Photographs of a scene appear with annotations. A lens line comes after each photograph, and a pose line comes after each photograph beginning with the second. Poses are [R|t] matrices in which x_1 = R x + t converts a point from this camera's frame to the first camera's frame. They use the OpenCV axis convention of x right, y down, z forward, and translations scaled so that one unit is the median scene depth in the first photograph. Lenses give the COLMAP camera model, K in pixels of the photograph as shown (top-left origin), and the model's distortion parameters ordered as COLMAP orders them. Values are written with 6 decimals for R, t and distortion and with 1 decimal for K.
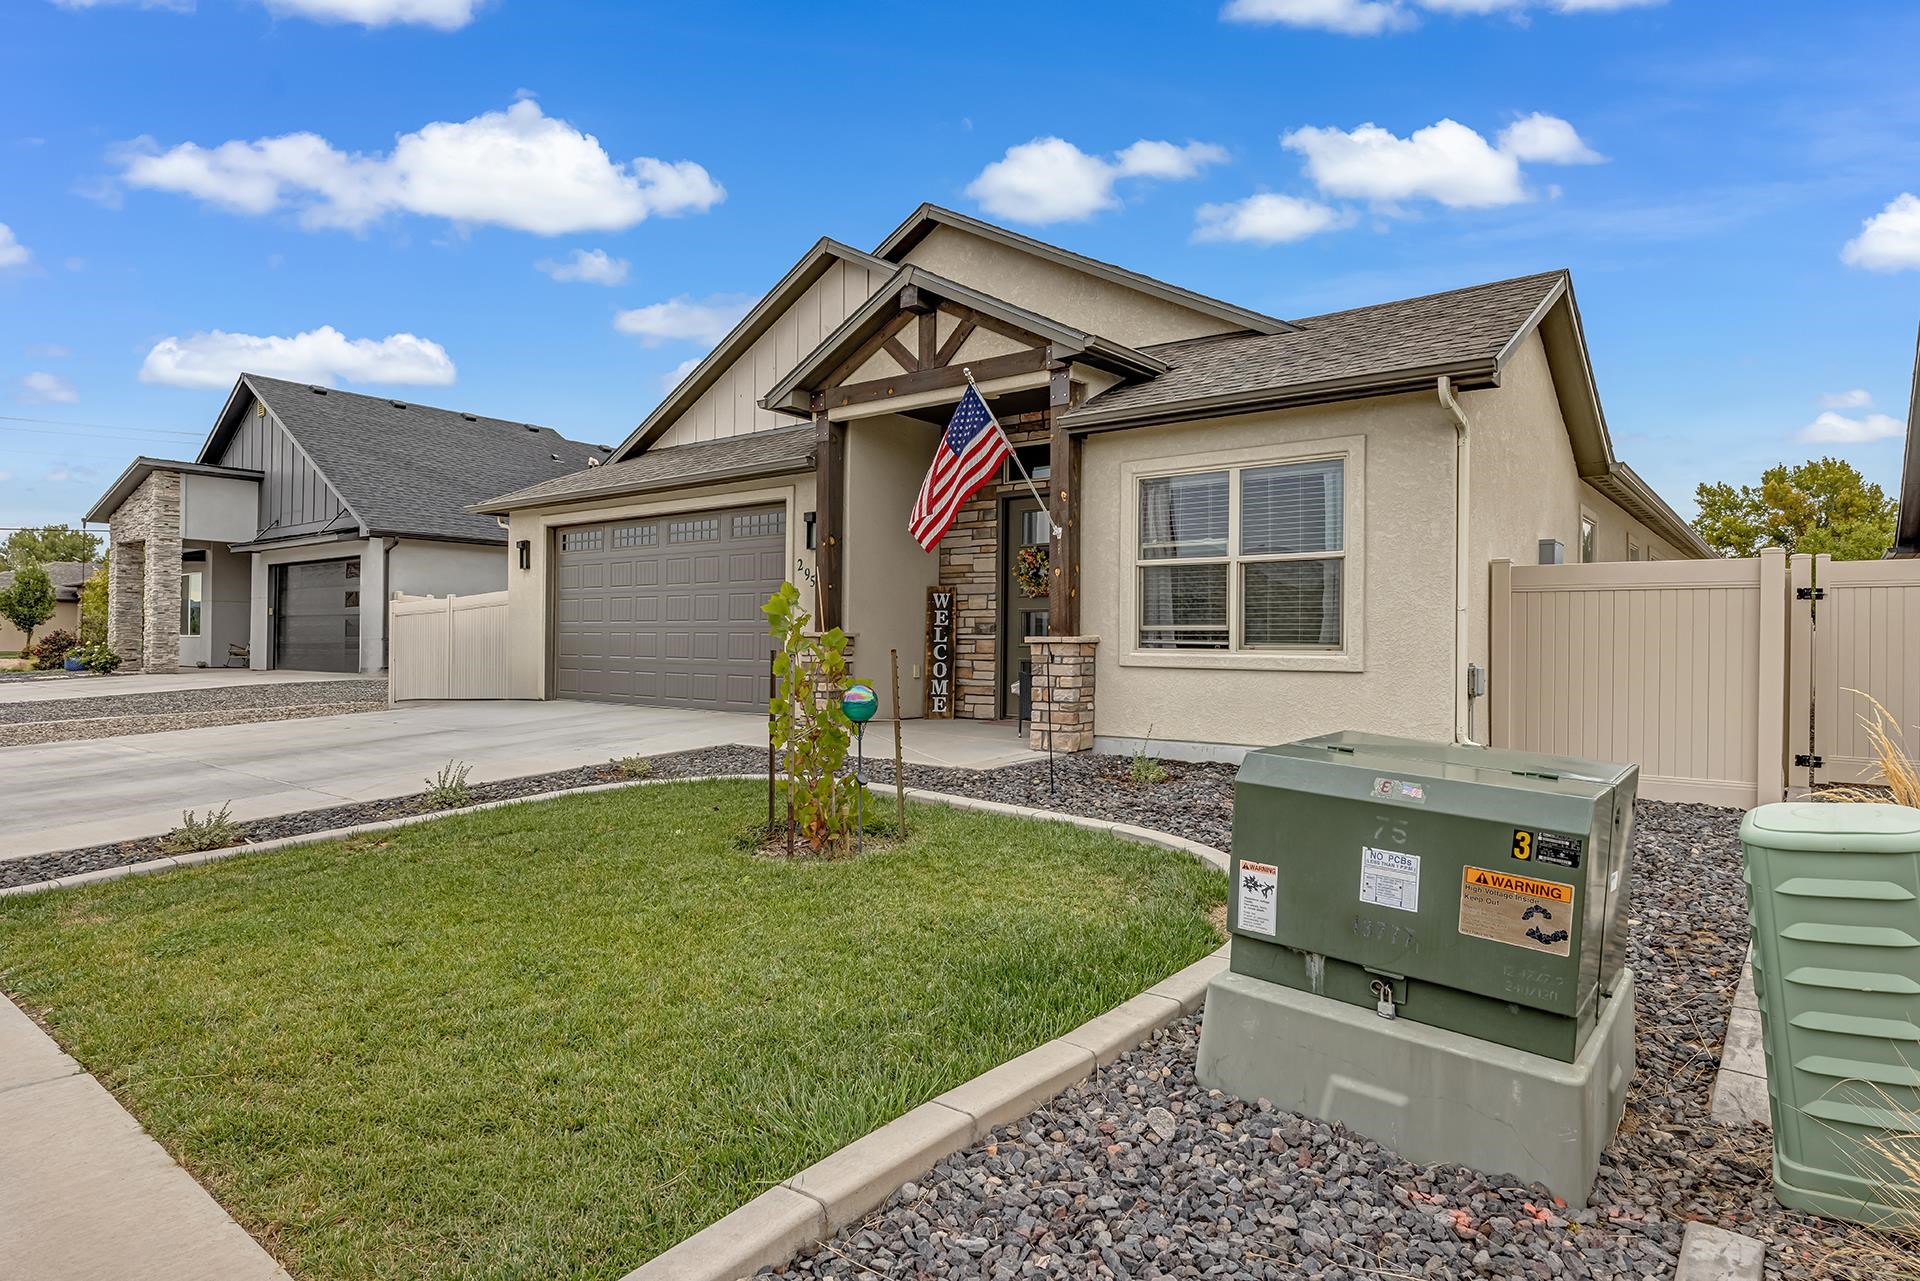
lens RADIAL K [[1052.6, 0, 979.3], [0, 1052.6, 633.0], [0, 0, 1]] dist [0.001735, -0.002672]
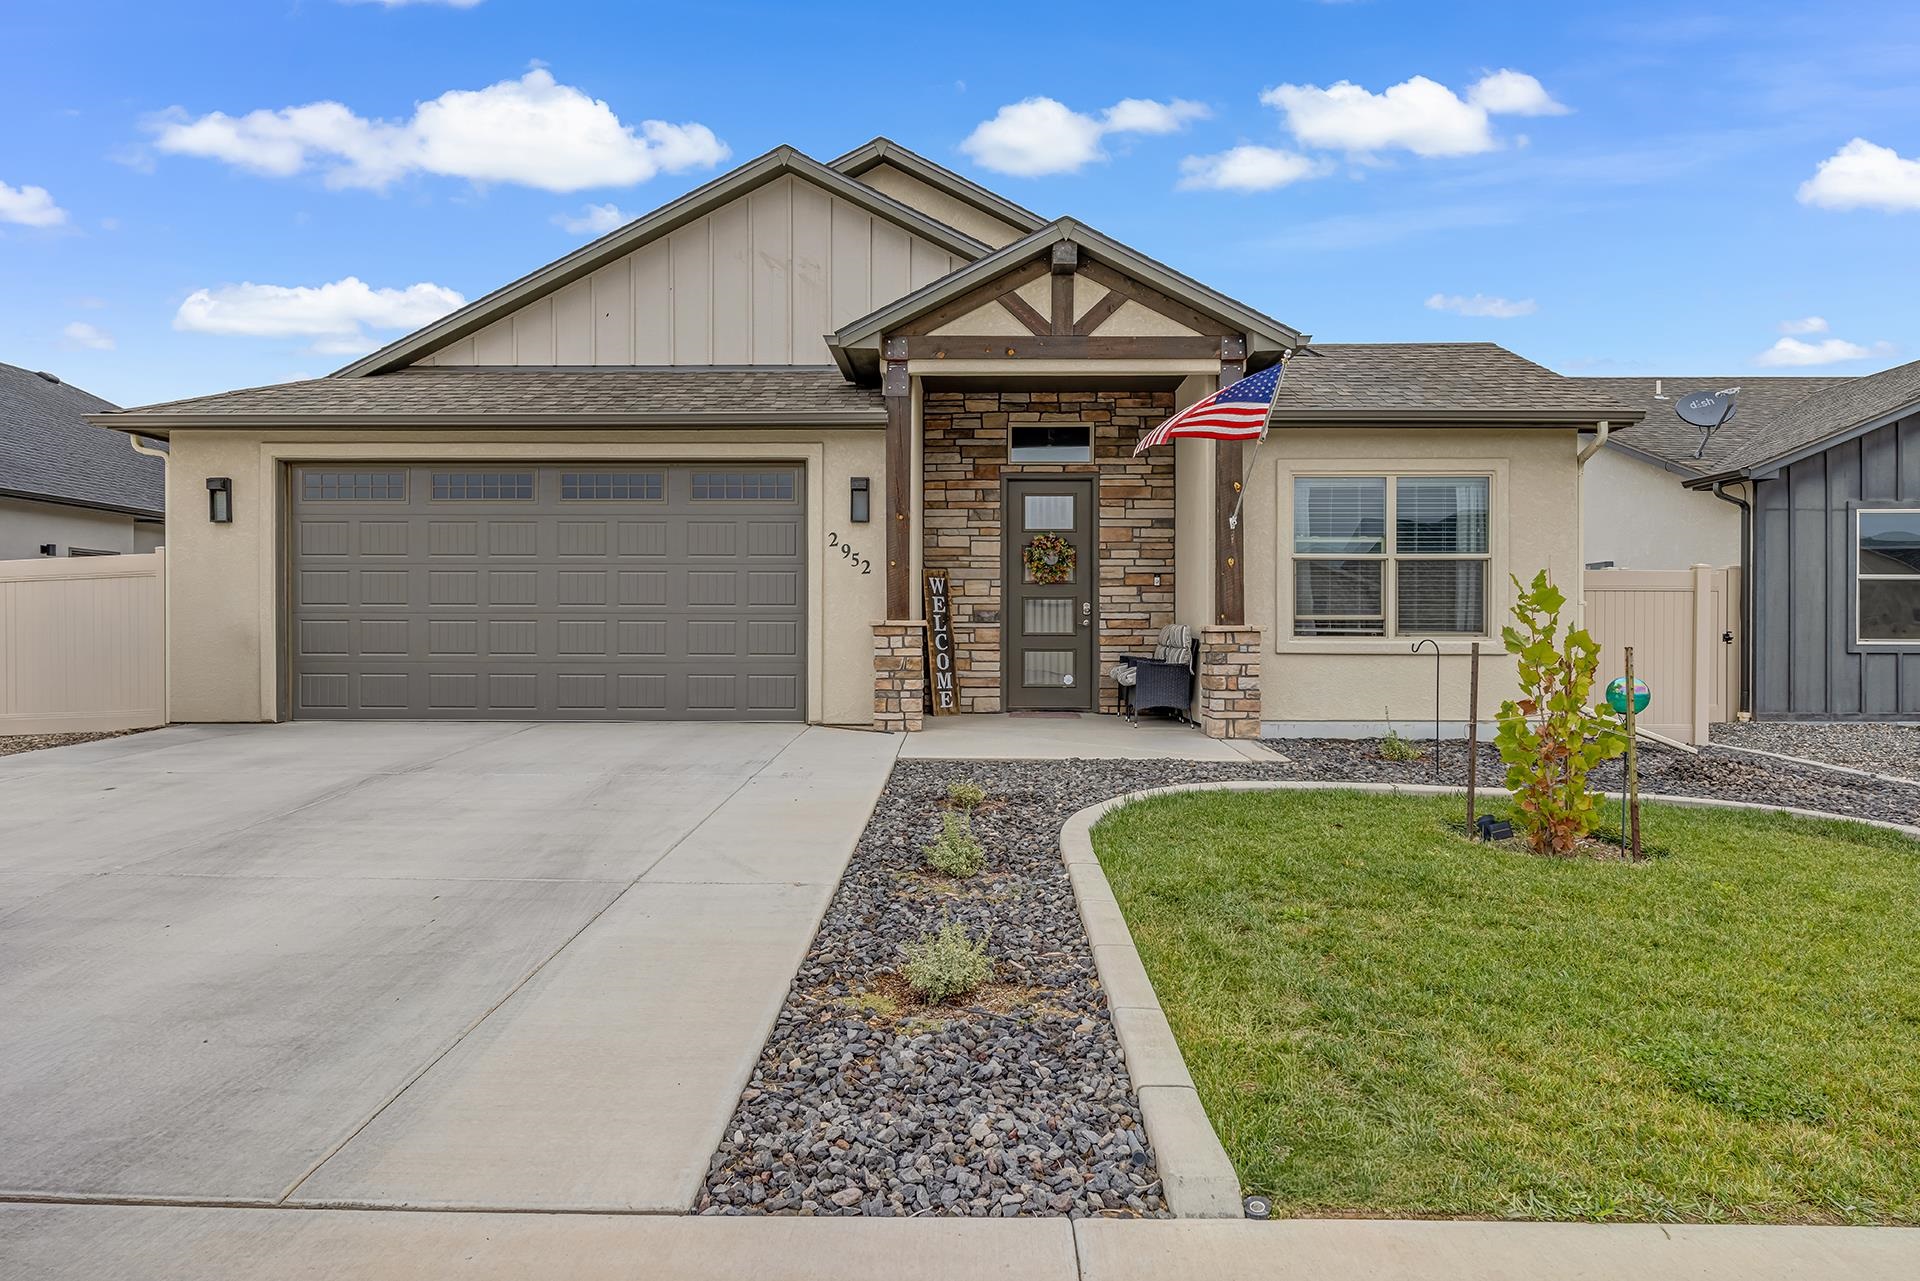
lens RADIAL K [[1052.6, 0, 964.0], [0, 1052.6, 652.1], [0, 0, 1]] dist [0.001735, -0.002672]
pose [[0.801848, -0.018451, 0.597243, -0.596805], [-0.000797, 0.999489, 0.031947, -0.002555], [-0.597527, -0.026093, 0.801424, 0.271663]]
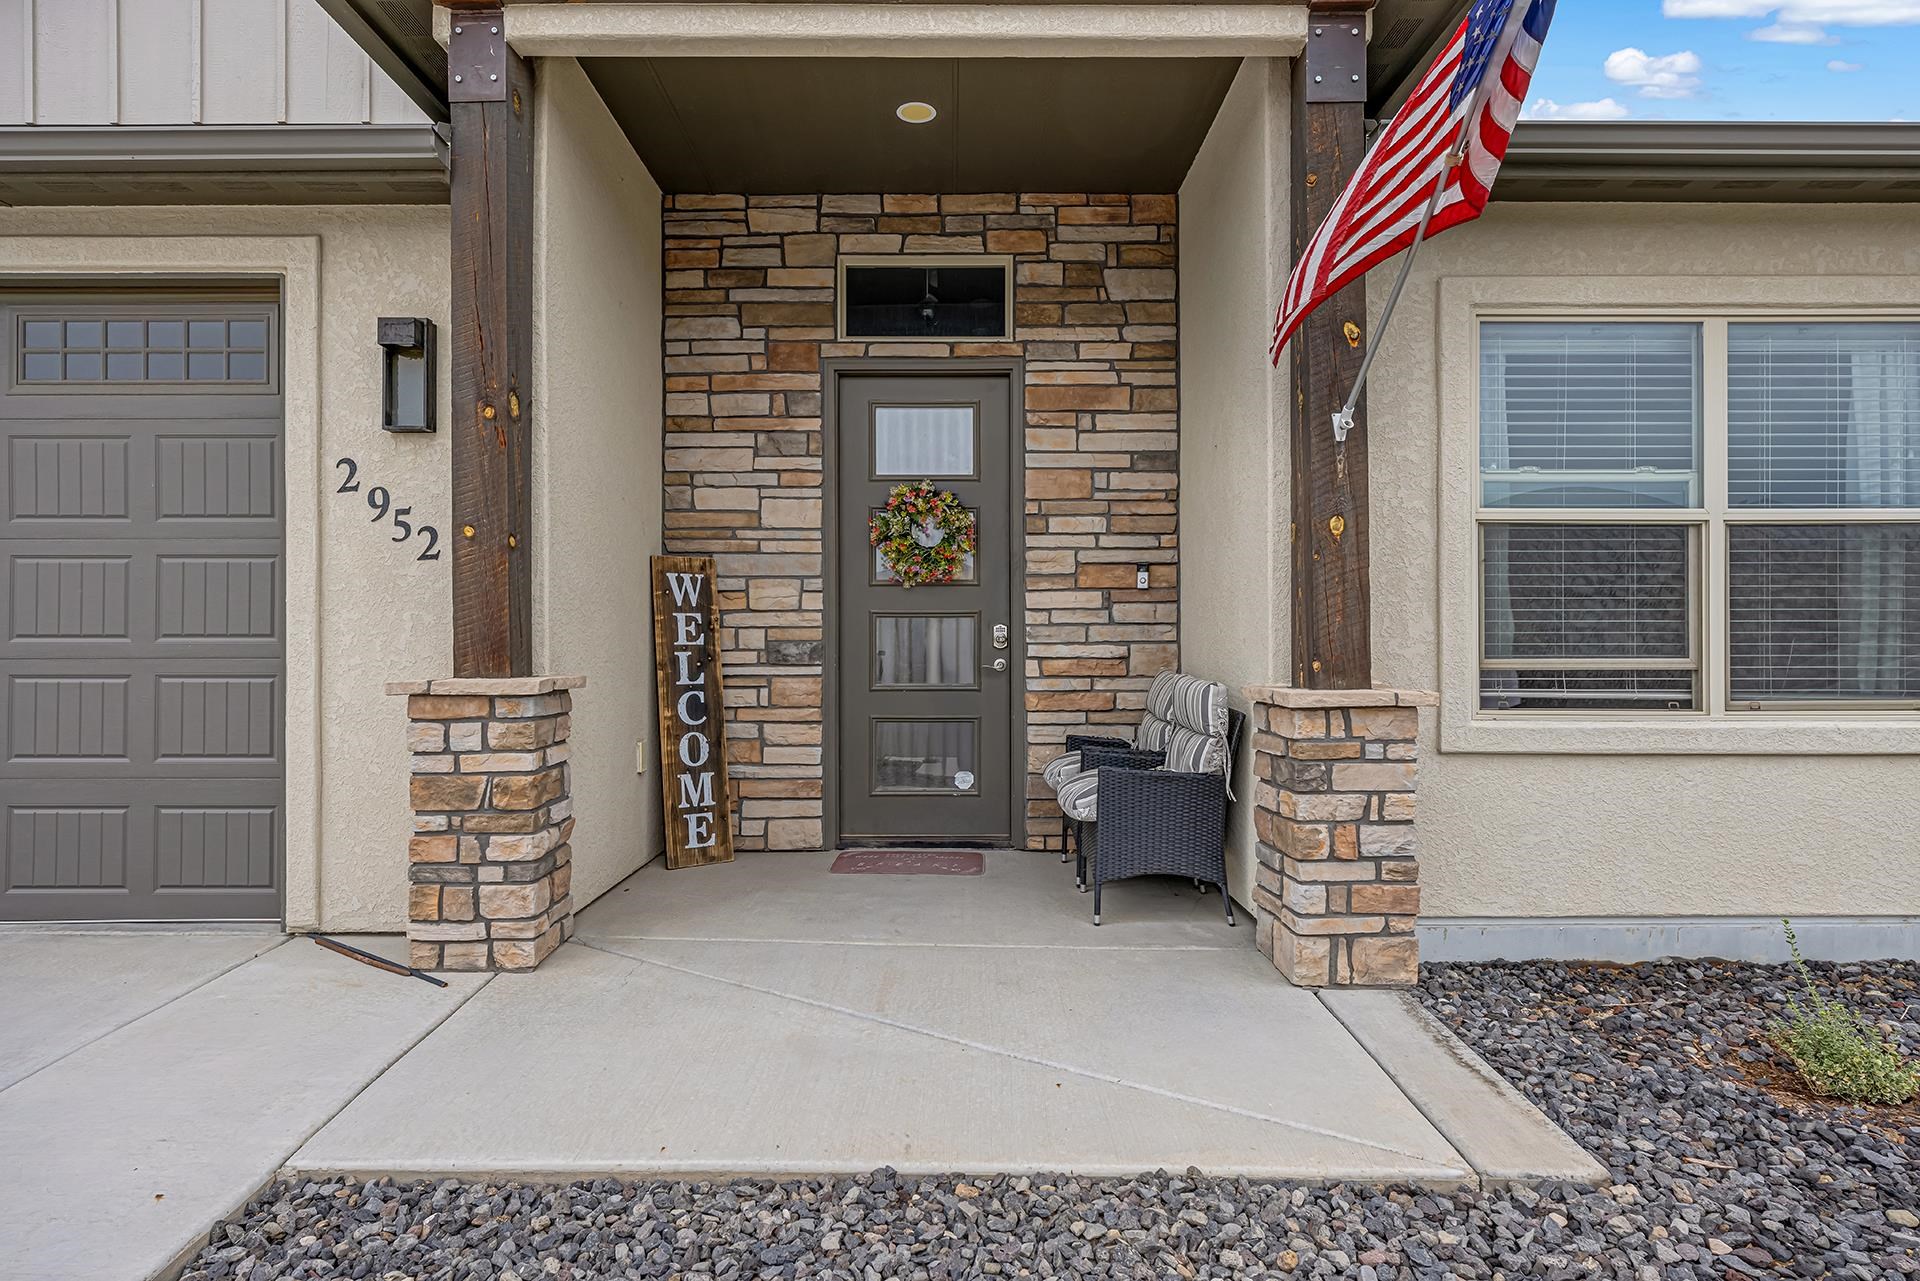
lens RADIAL K [[1052.6, 0, 962.6], [0, 1052.6, 647.7], [0, 0, 1]] dist [0.001735, -0.002672]
pose [[0.789824, -0.015245, 0.613145, -0.226236], [0.002134, 0.999753, 0.022109, -0.017118], [-0.613330, -0.016154, 0.789661, 0.621984]]
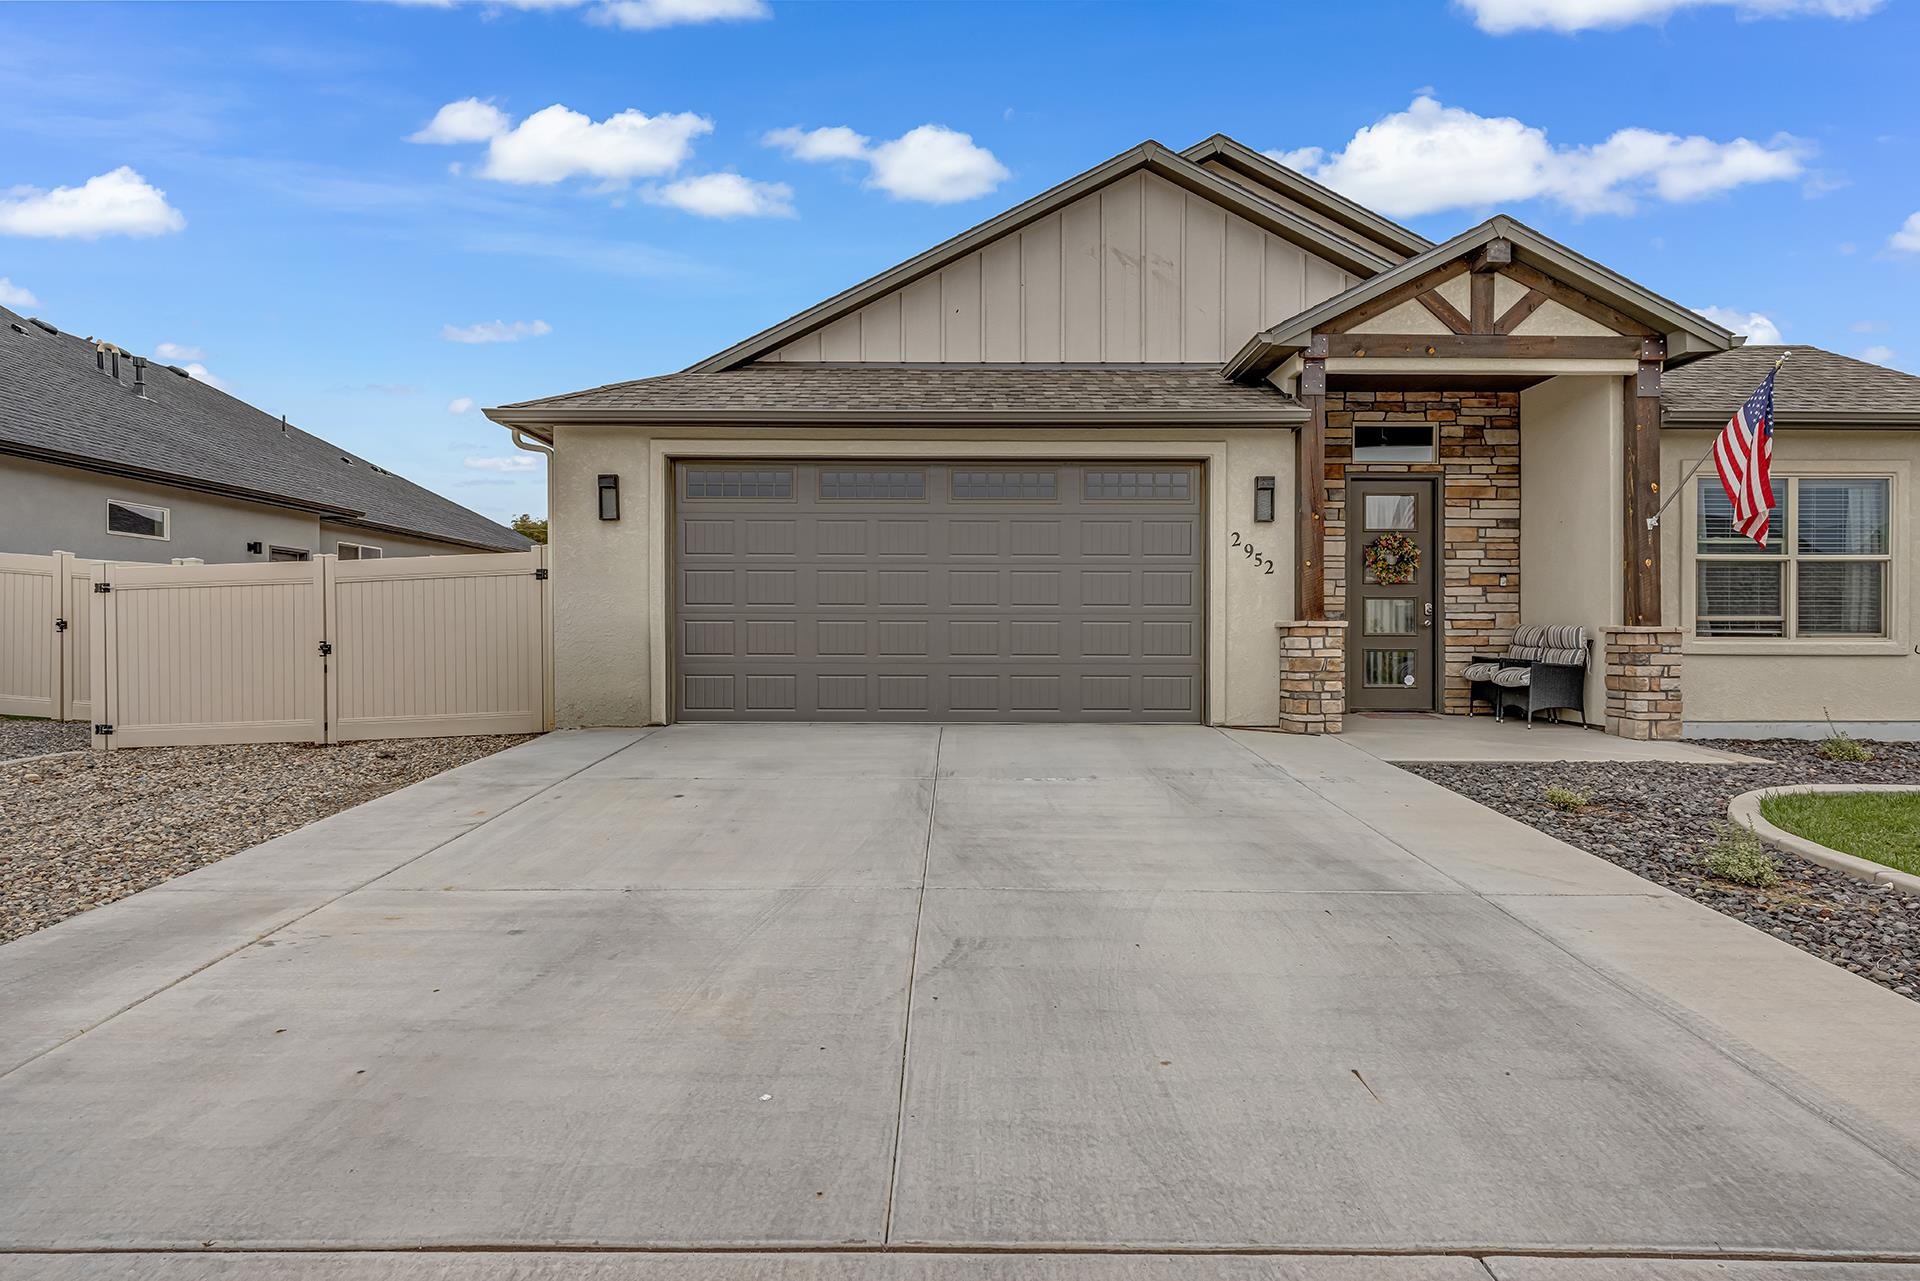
lens RADIAL K [[1052.6, 0, 968.1], [0, 1052.6, 639.9], [0, 0, 1]] dist [0.001735, -0.002672]
pose [[0.785225, -0.013353, 0.619067, -0.859290], [-0.000688, 0.999748, 0.022436, -0.004709], [-0.619210, -0.018044, 0.785018, 0.490051]]
